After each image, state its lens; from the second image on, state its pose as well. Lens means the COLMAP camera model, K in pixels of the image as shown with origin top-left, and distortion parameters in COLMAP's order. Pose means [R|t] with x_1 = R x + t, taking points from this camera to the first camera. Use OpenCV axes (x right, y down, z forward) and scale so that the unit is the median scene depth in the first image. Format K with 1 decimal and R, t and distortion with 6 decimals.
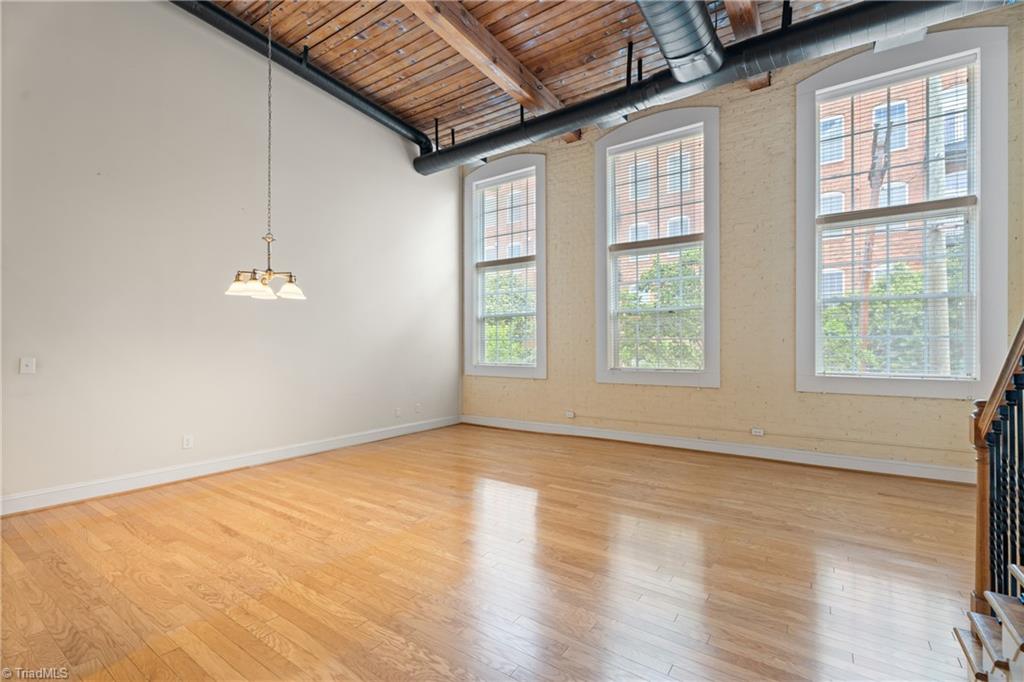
lens RADIAL K [[456.3, 0, 510.9], [0, 456.3, 342.6], [0, 0, 1]] dist [0.004830, -0.001717]
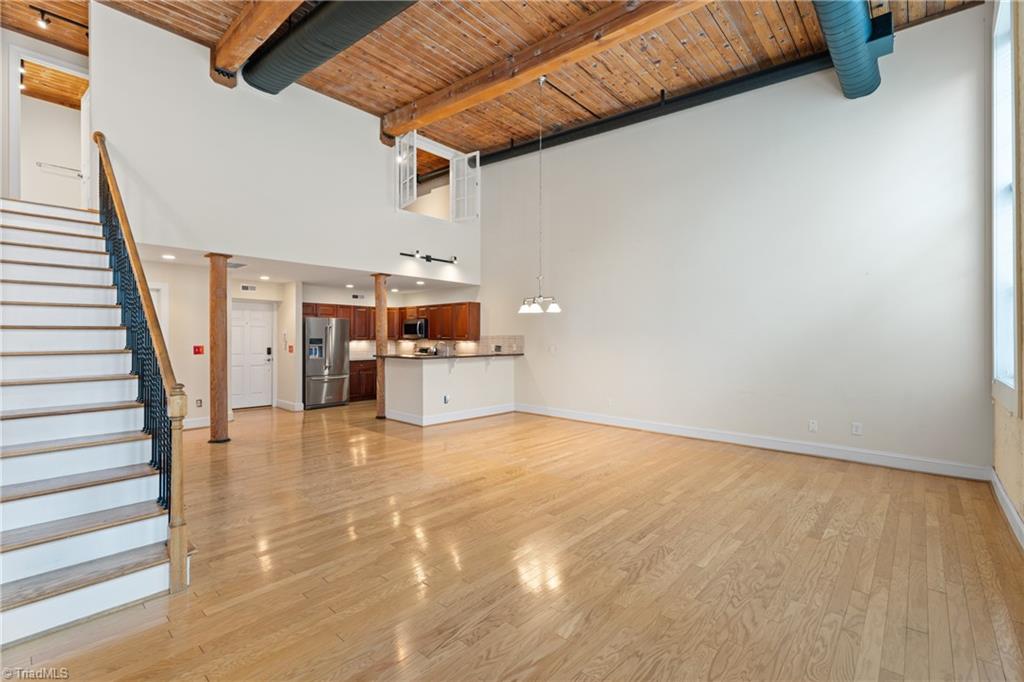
lens RADIAL K [[456.3, 0, 506.9], [0, 456.3, 337.4], [0, 0, 1]] dist [0.004830, -0.001717]
pose [[-0.137803, -0.003536, -0.990453, 0.580777], [0.007106, 0.999964, -0.004559, -0.000041], [0.990434, -0.007667, -0.137773, 0.558164]]
